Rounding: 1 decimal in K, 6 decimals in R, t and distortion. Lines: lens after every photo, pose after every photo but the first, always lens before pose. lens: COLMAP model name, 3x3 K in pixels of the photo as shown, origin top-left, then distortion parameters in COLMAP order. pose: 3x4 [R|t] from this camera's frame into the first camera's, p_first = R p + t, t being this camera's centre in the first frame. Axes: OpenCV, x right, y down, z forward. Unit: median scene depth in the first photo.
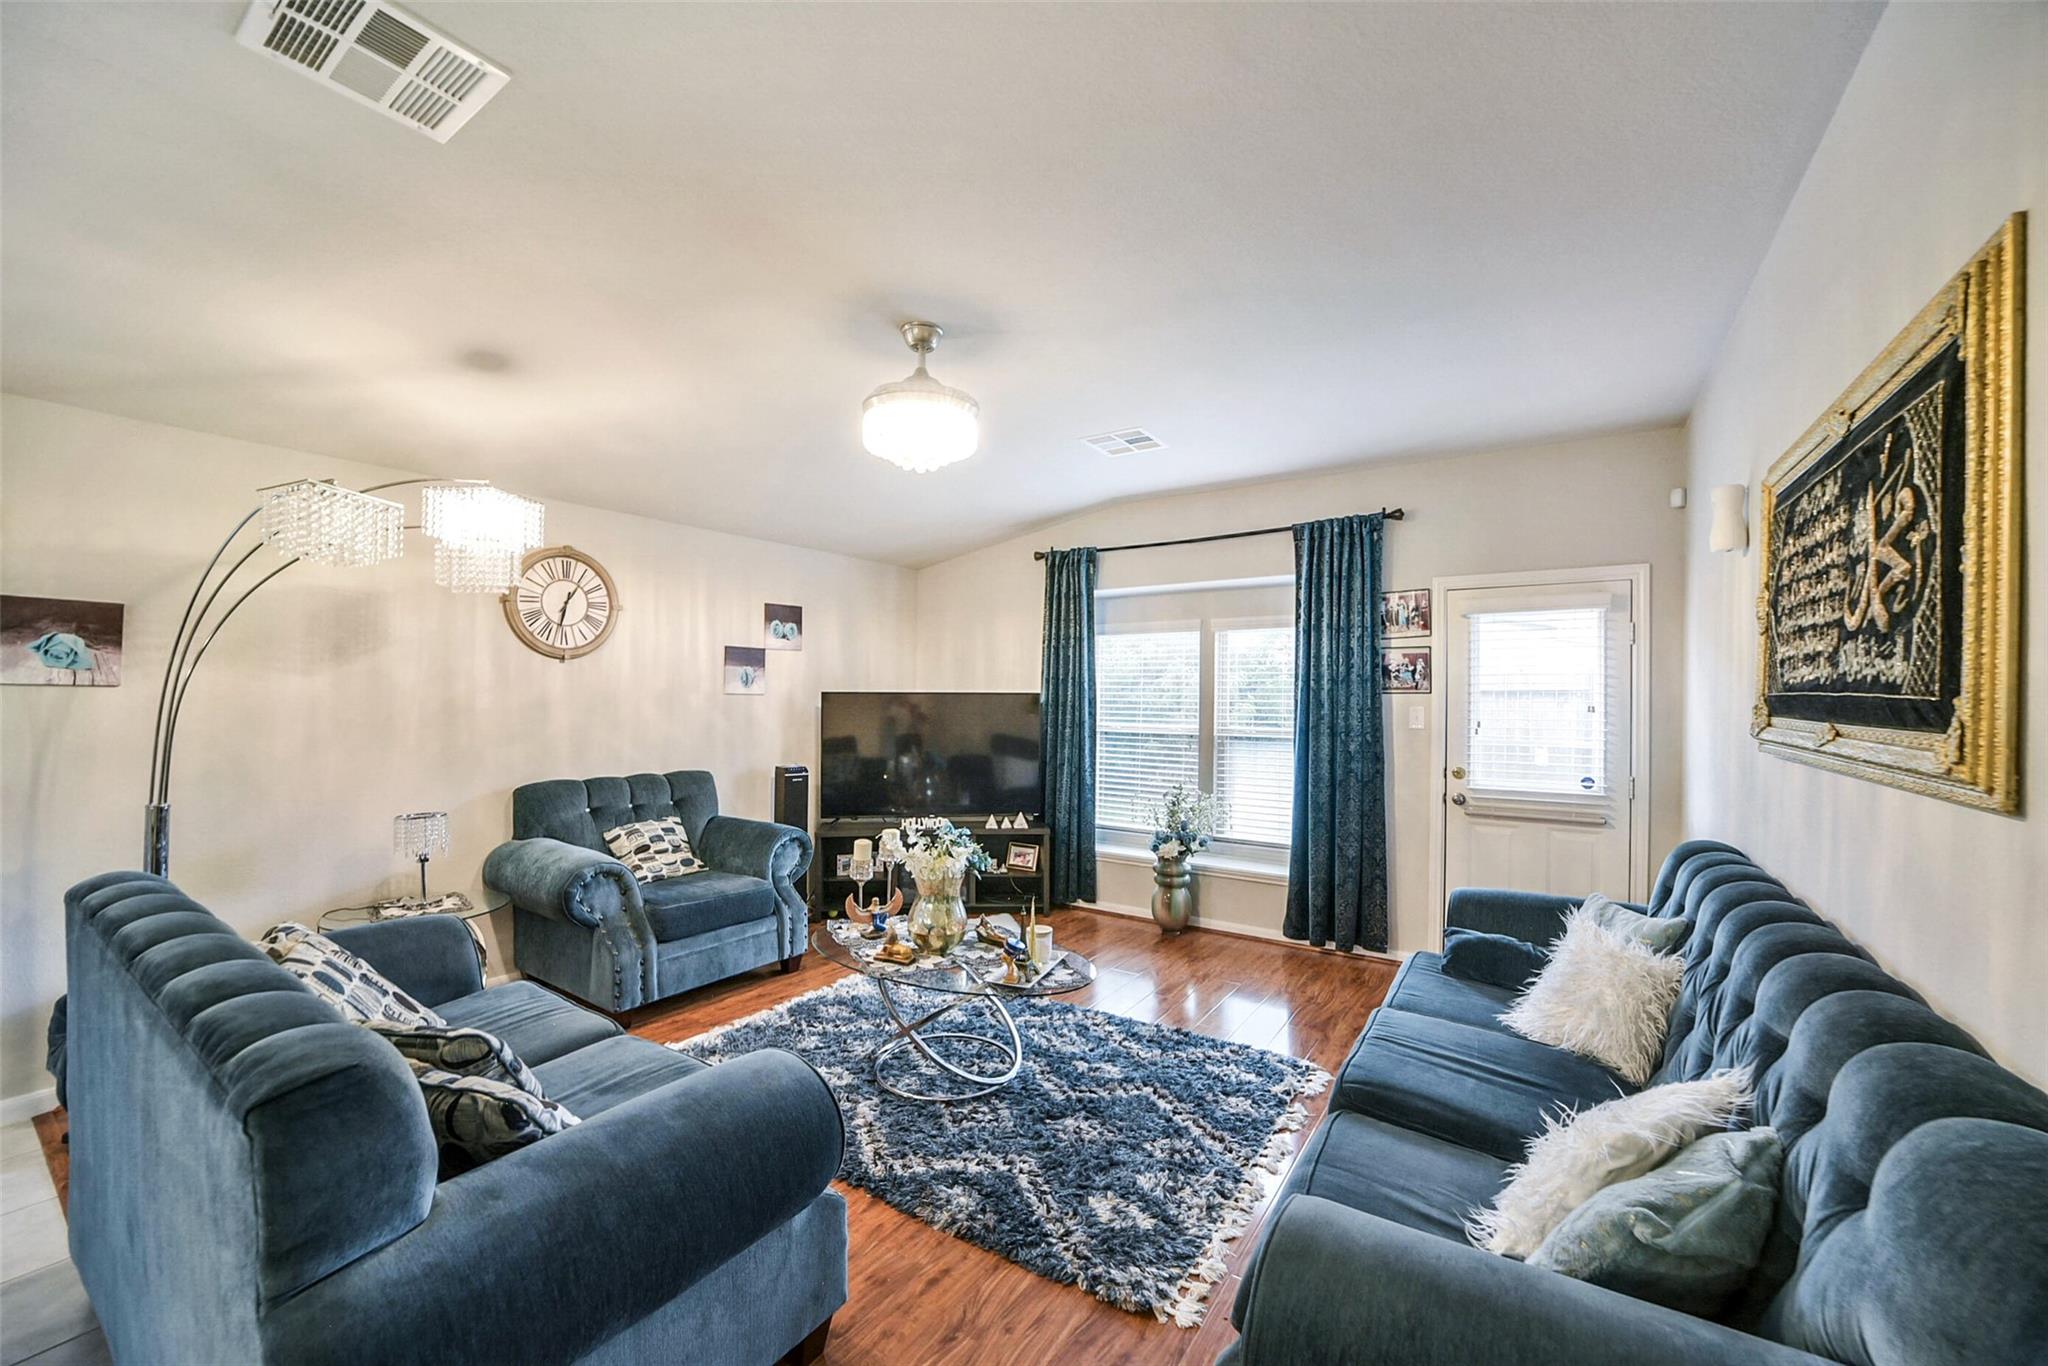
lens RADIAL K [[793.9, 0, 1025.5], [0, 793.9, 687.0], [0, 0, 1]] dist [-0.041001, 0.010341]
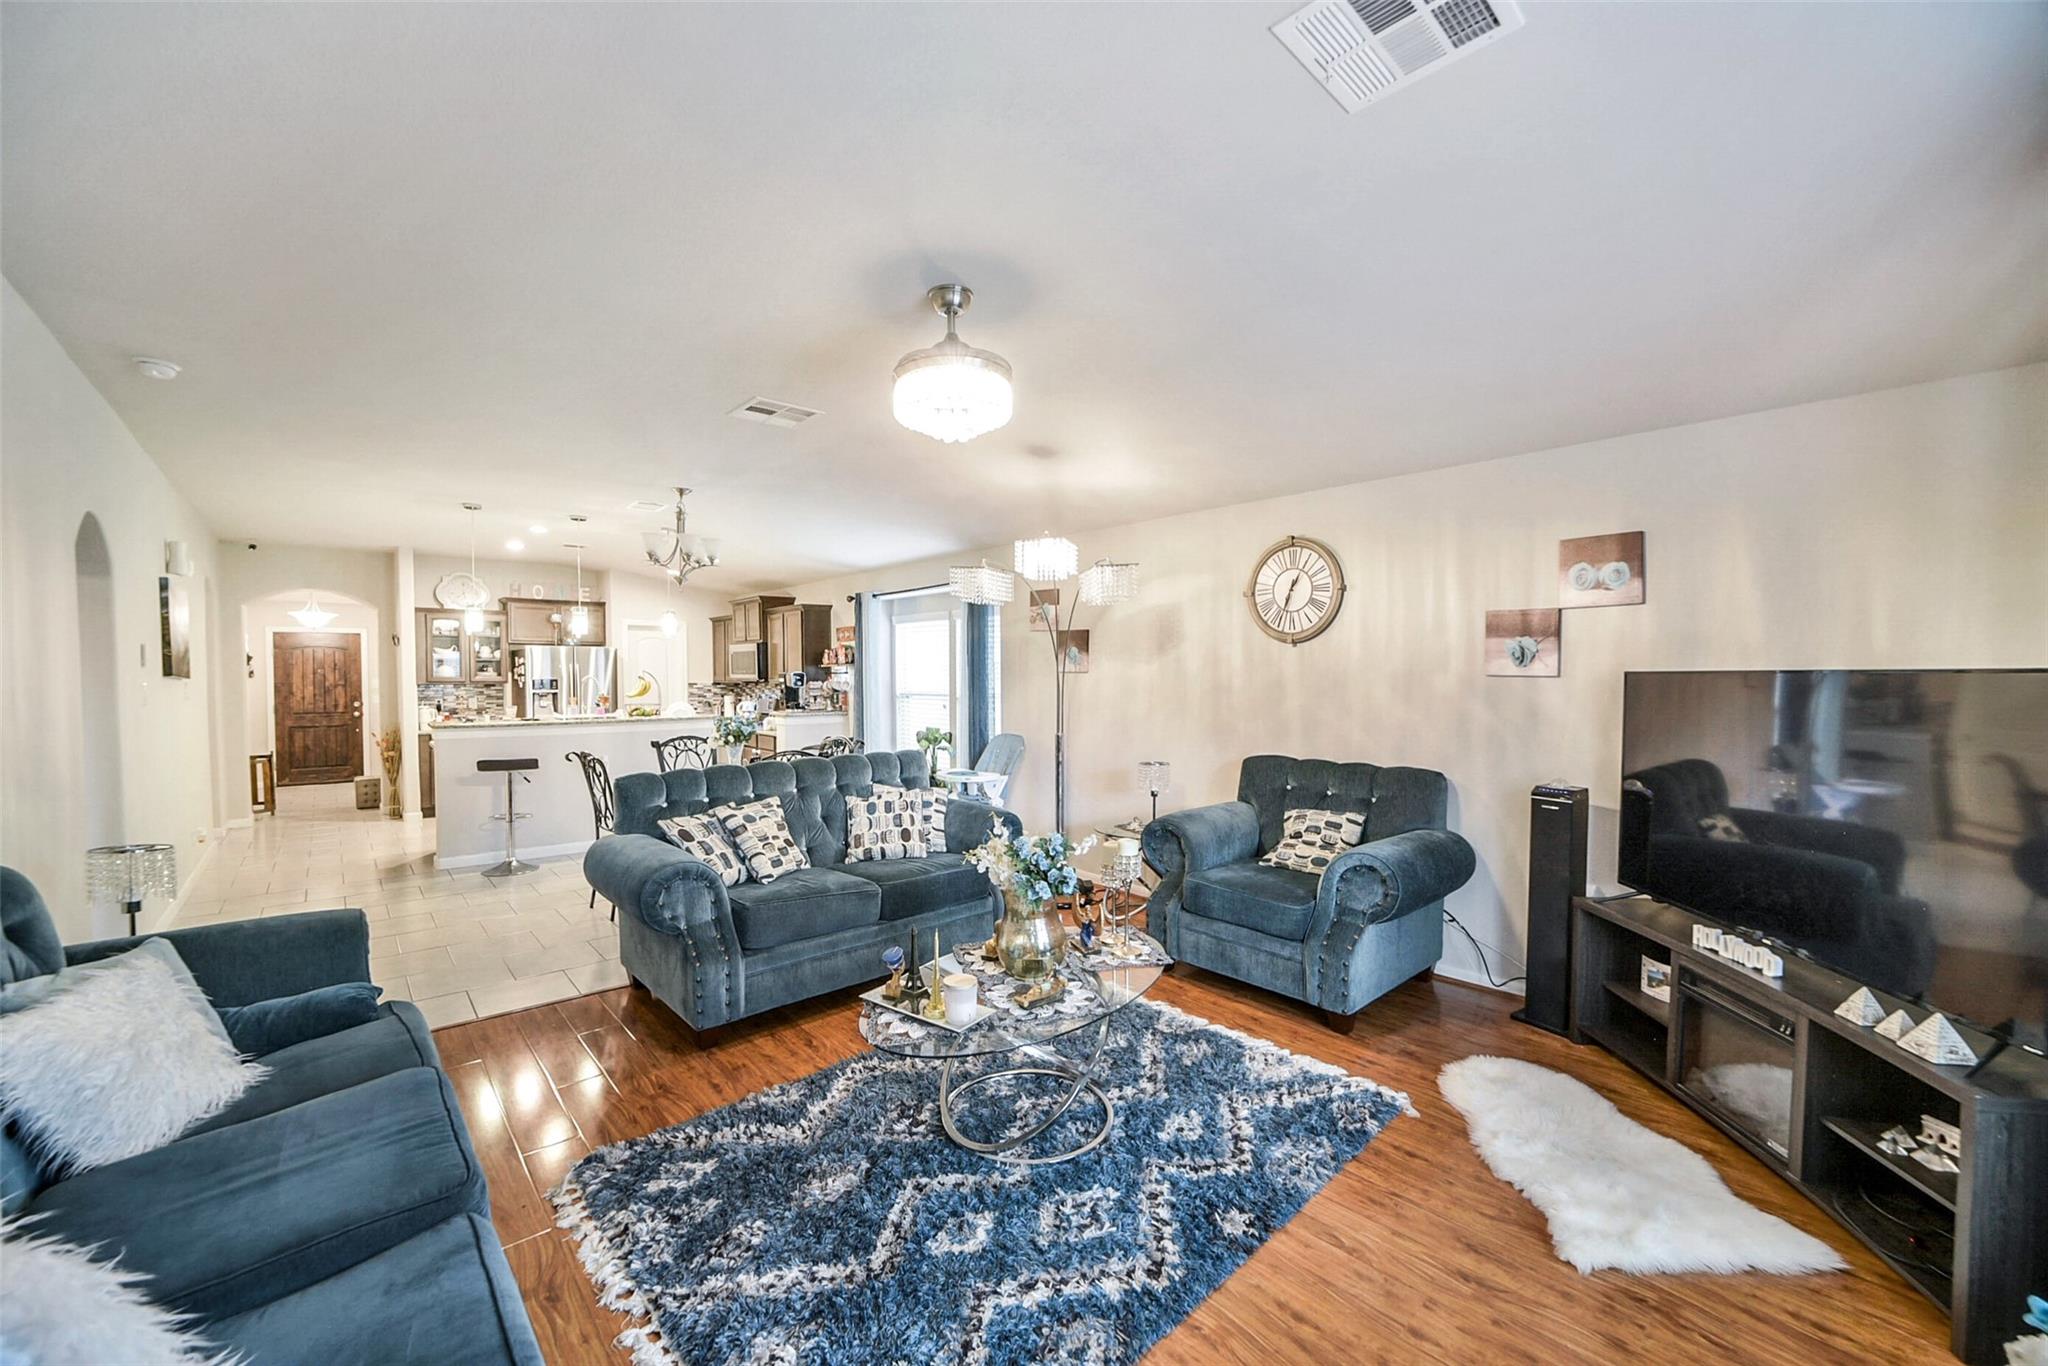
lens RADIAL K [[793.9, 0, 1025.5], [0, 793.9, 687.0], [0, 0, 1]] dist [-0.041001, 0.010341]
pose [[-0.236629, 0.008965, -0.971559, 0.437715], [0.006542, 0.999949, 0.007633, 0.010785], [0.971578, -0.004550, -0.236676, 0.734445]]
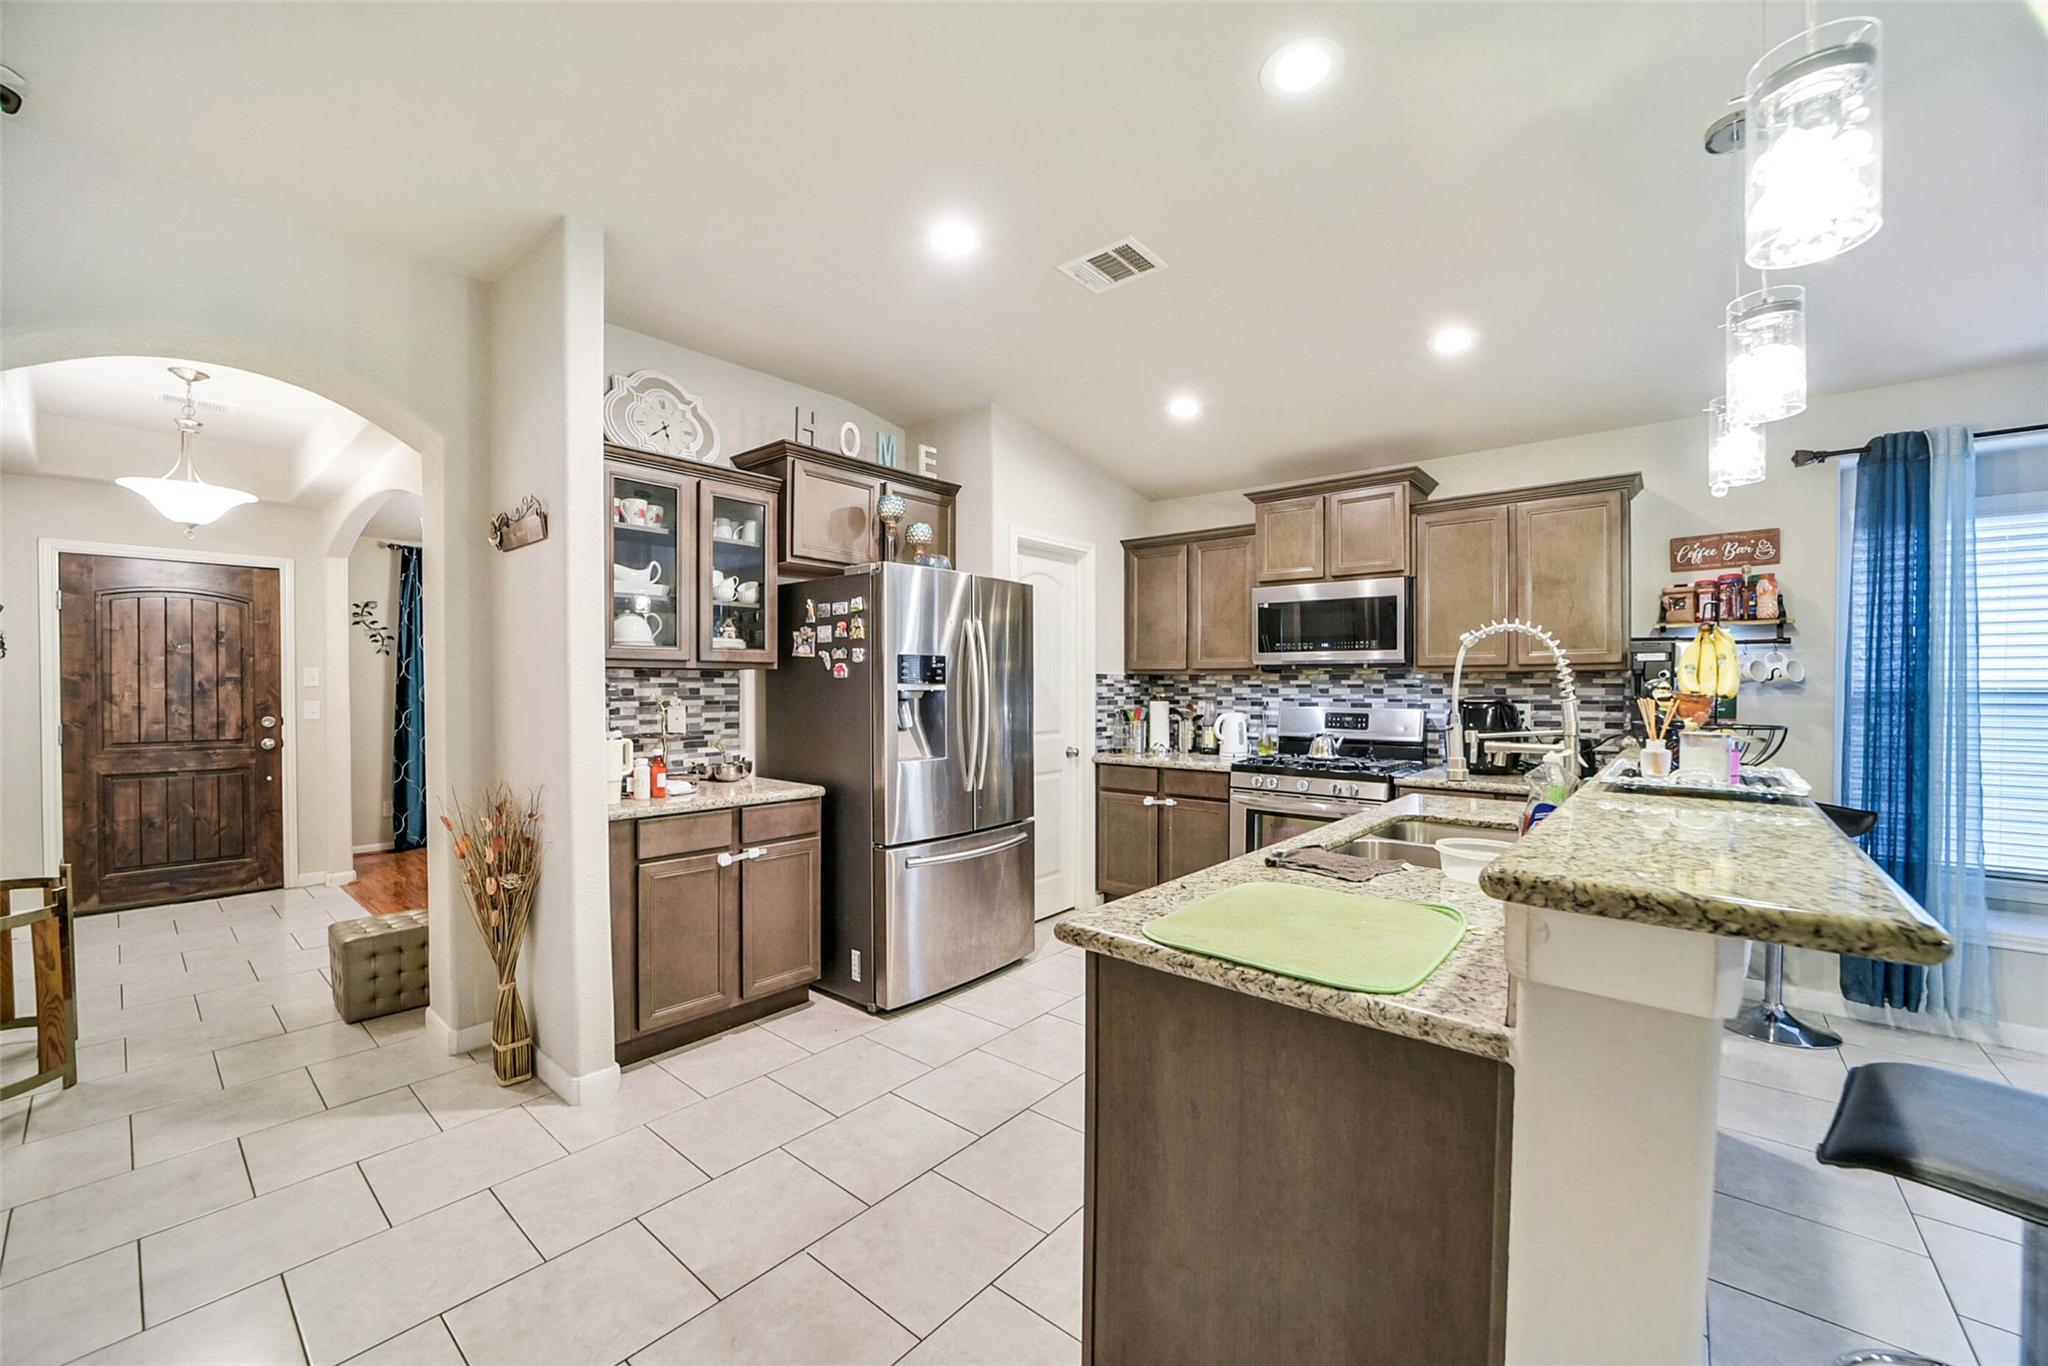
lens RADIAL K [[793.9, 0, 1025.5], [0, 793.9, 687.0], [0, 0, 1]] dist [-0.041001, 0.010341]
pose [[-0.095430, -0.003226, -0.995431, -0.385606], [0.006496, 0.999971, -0.003864, 0.030004], [0.995415, -0.006835, -0.095407, -0.623035]]
